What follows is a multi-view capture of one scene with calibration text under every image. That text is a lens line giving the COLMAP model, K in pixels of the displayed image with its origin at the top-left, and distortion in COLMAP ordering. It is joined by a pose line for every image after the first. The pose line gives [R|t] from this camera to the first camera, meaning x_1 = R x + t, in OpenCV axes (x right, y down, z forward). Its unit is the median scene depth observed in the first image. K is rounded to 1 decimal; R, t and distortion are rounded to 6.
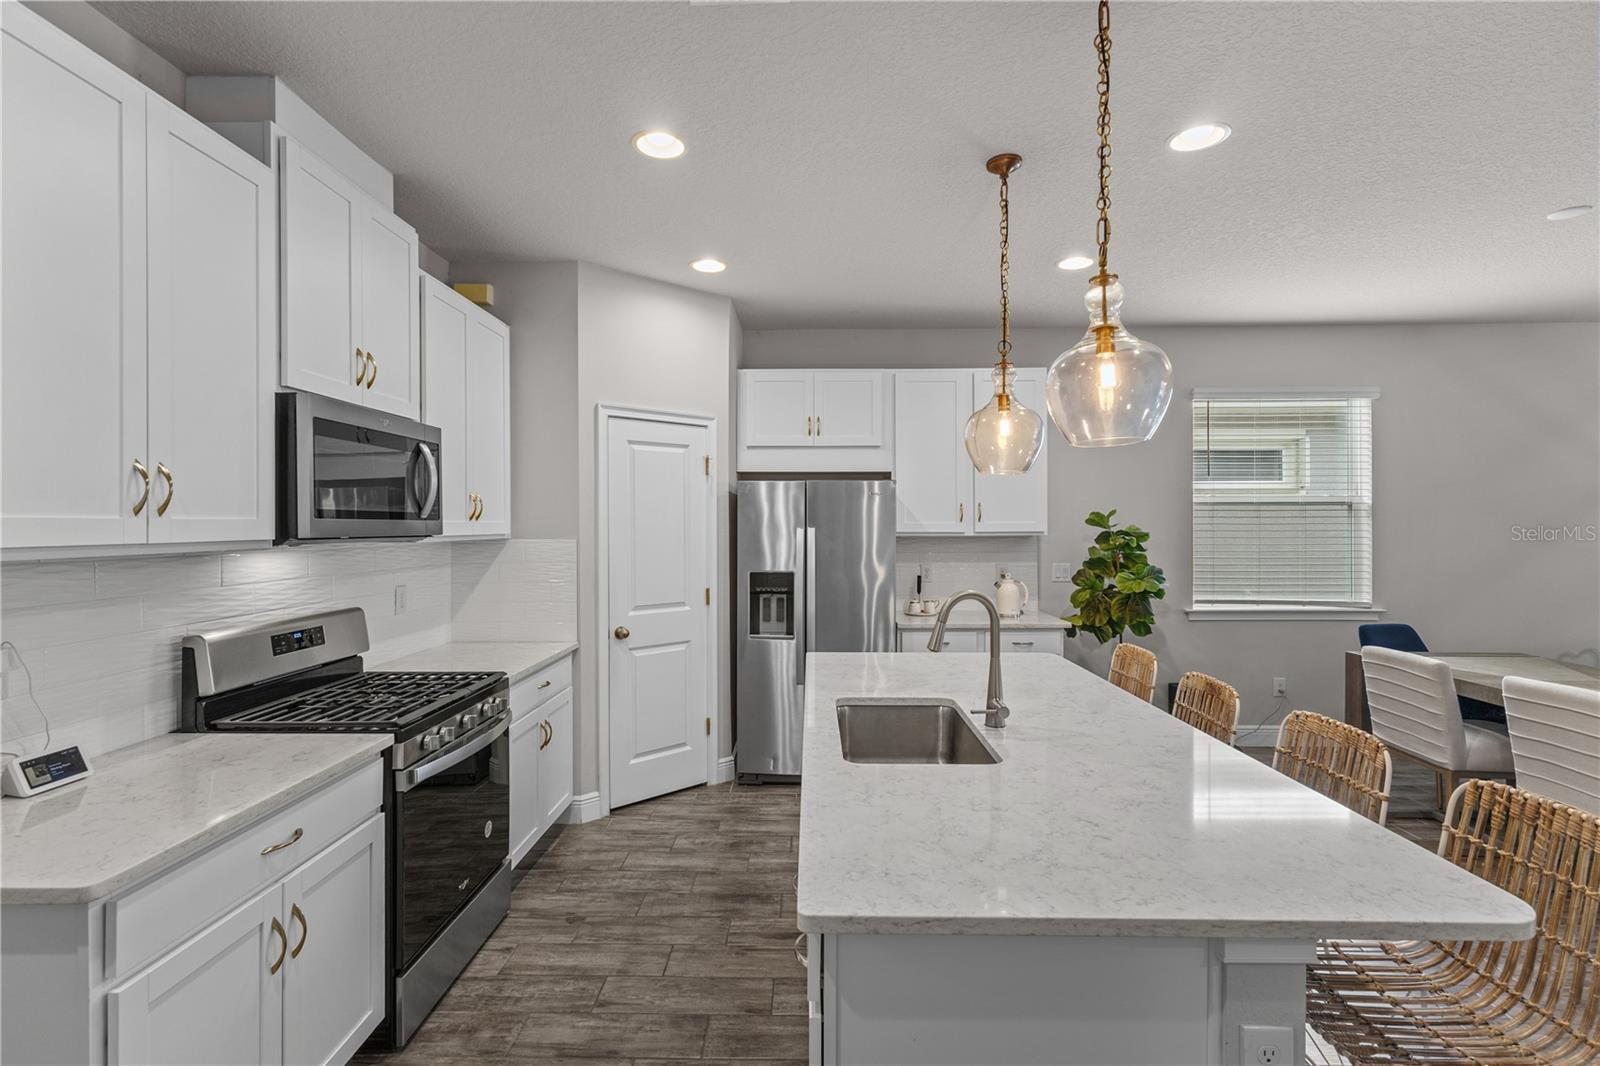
lens RADIAL K [[740.4, 0, 795.3], [0, 740.4, 527.5], [0, 0, 1]] dist [0.002617, -0.000074]
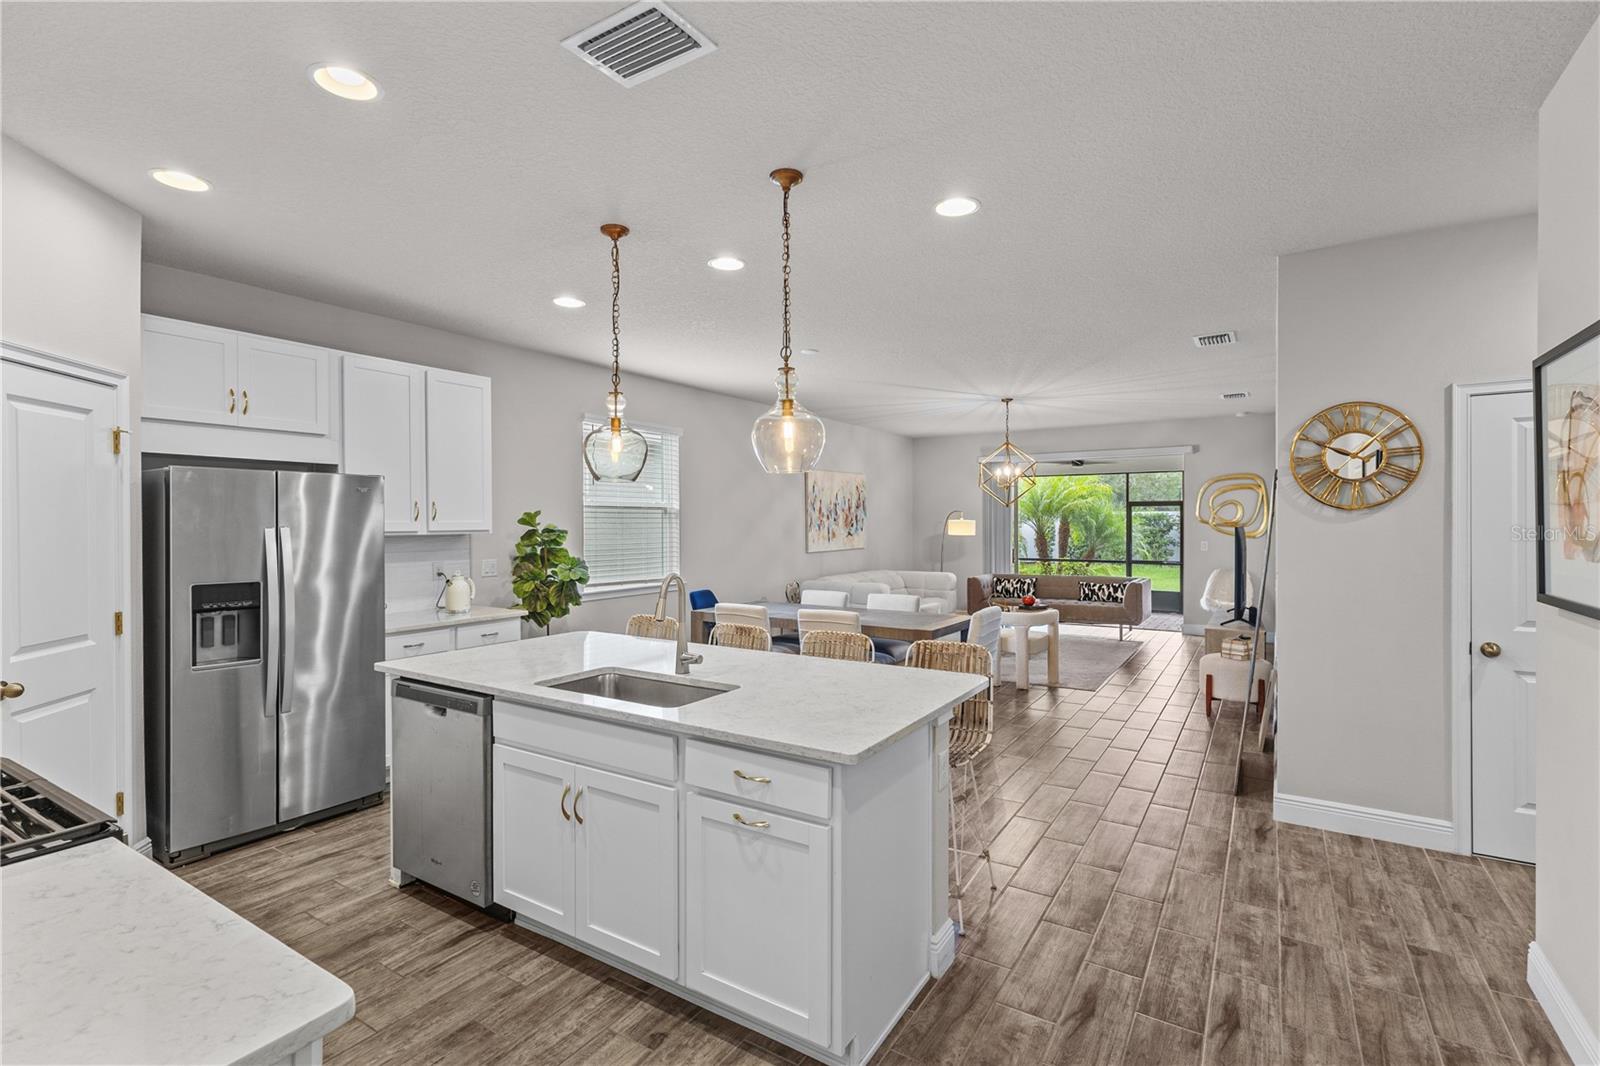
lens RADIAL K [[740.4, 0, 804.5], [0, 740.4, 528.8], [0, 0, 1]] dist [0.002617, -0.000074]
pose [[0.516793, -0.006362, 0.856087, -0.393208], [0.003571, 0.999980, 0.005275, -0.000264], [-0.856103, 0.000331, 0.516806, 0.059834]]
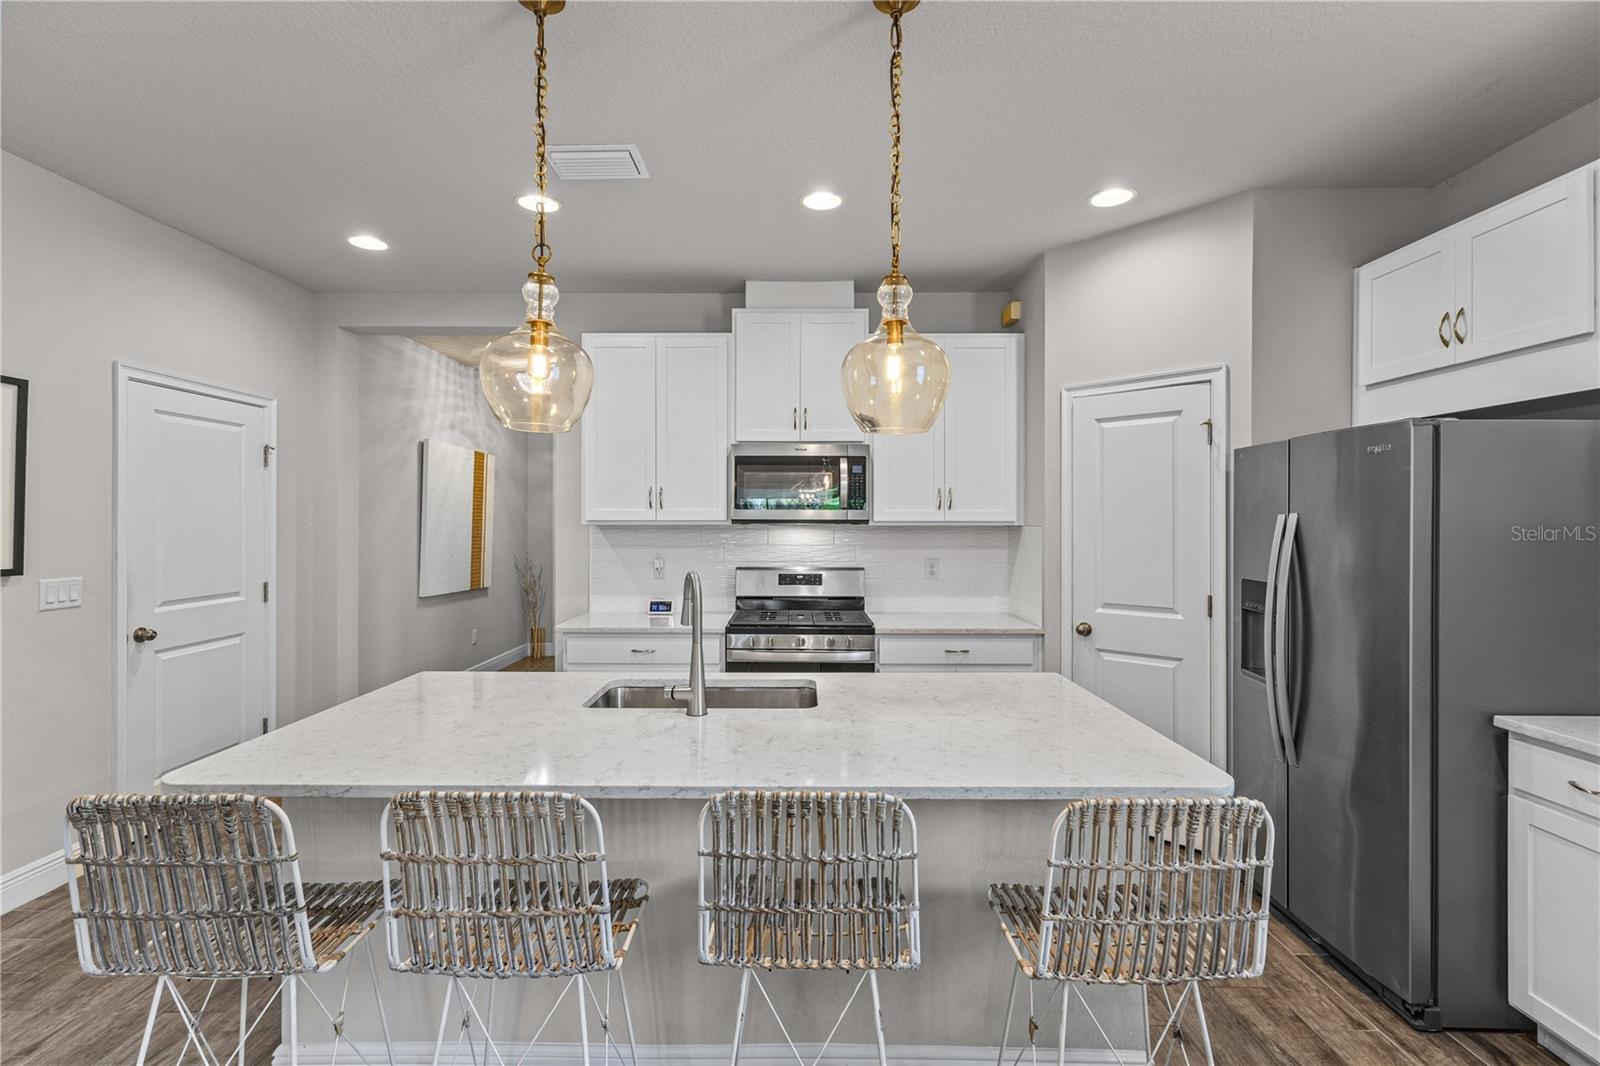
lens RADIAL K [[740.4, 0, 789.9], [0, 740.4, 522.2], [0, 0, 1]] dist [0.002617, -0.000074]
pose [[0.003098, 0.002228, -0.999993, 0.637533], [-0.006261, 0.999978, 0.002209, 0.008127], [0.999976, 0.006255, 0.003112, 0.576978]]
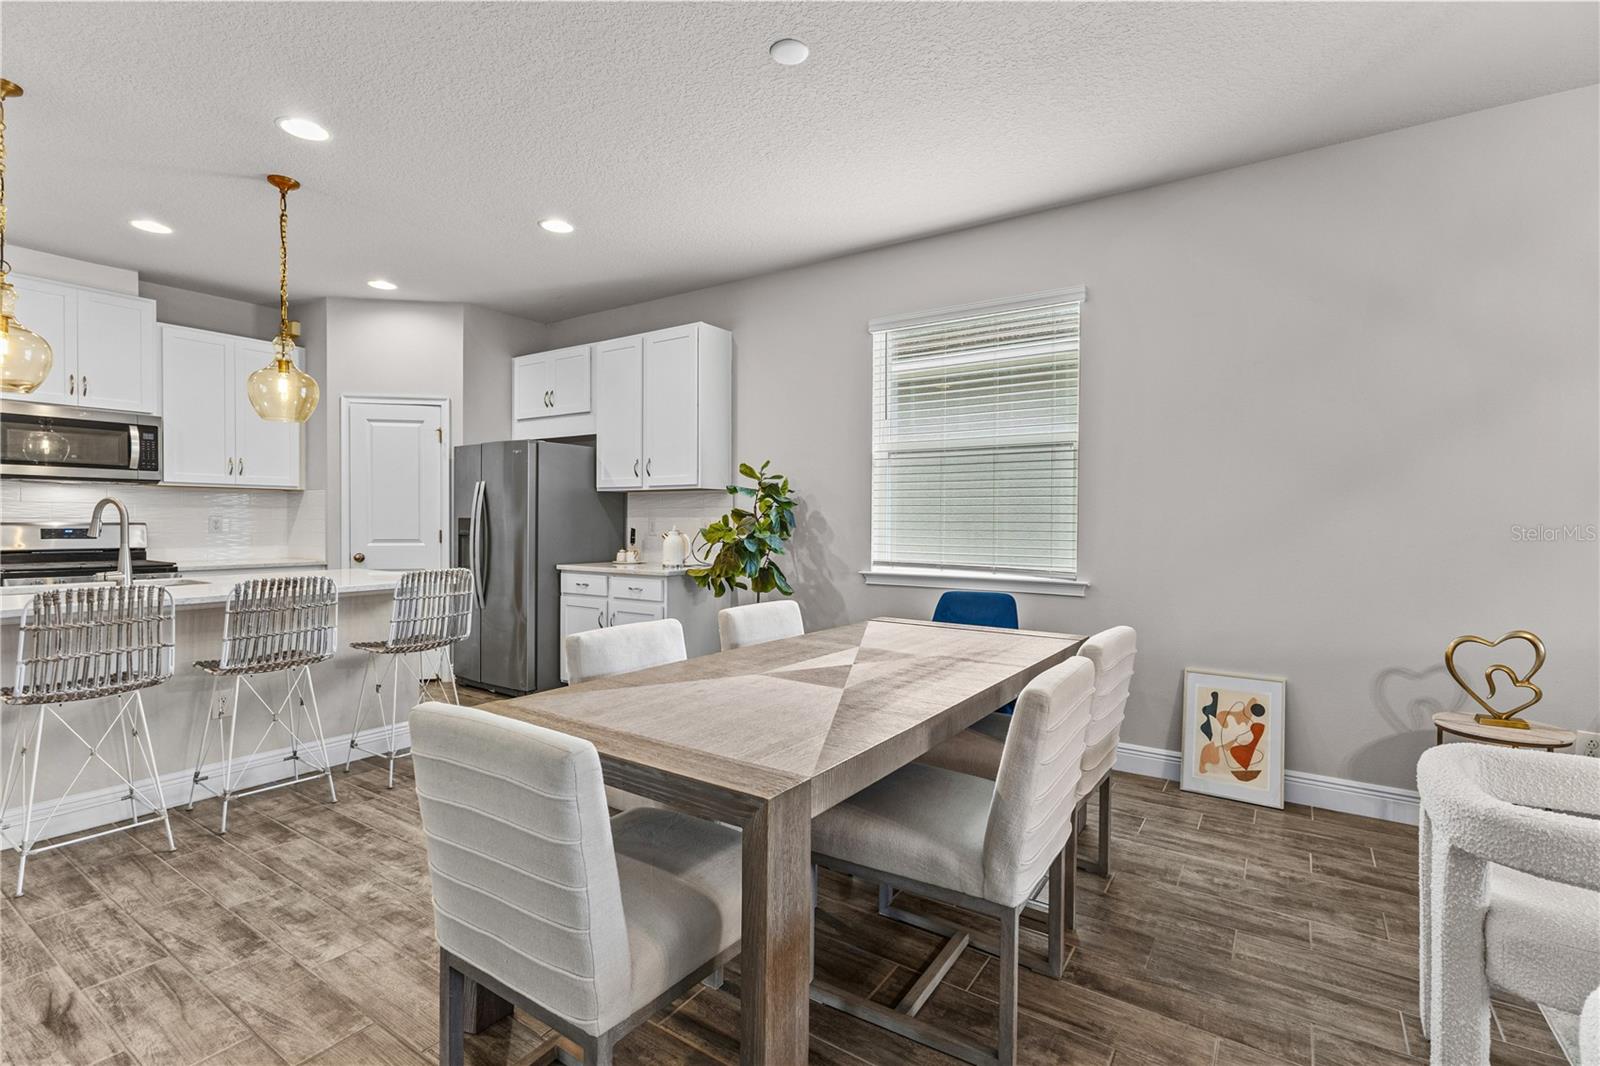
lens RADIAL K [[740.4, 0, 805.3], [0, 740.4, 529.6], [0, 0, 1]] dist [0.002617, -0.000074]
pose [[0.841432, 0.012788, -0.540211, 1.133466], [-0.009133, 0.999914, 0.009445, 0.063294], [0.540285, -0.003013, 0.841476, 0.254367]]
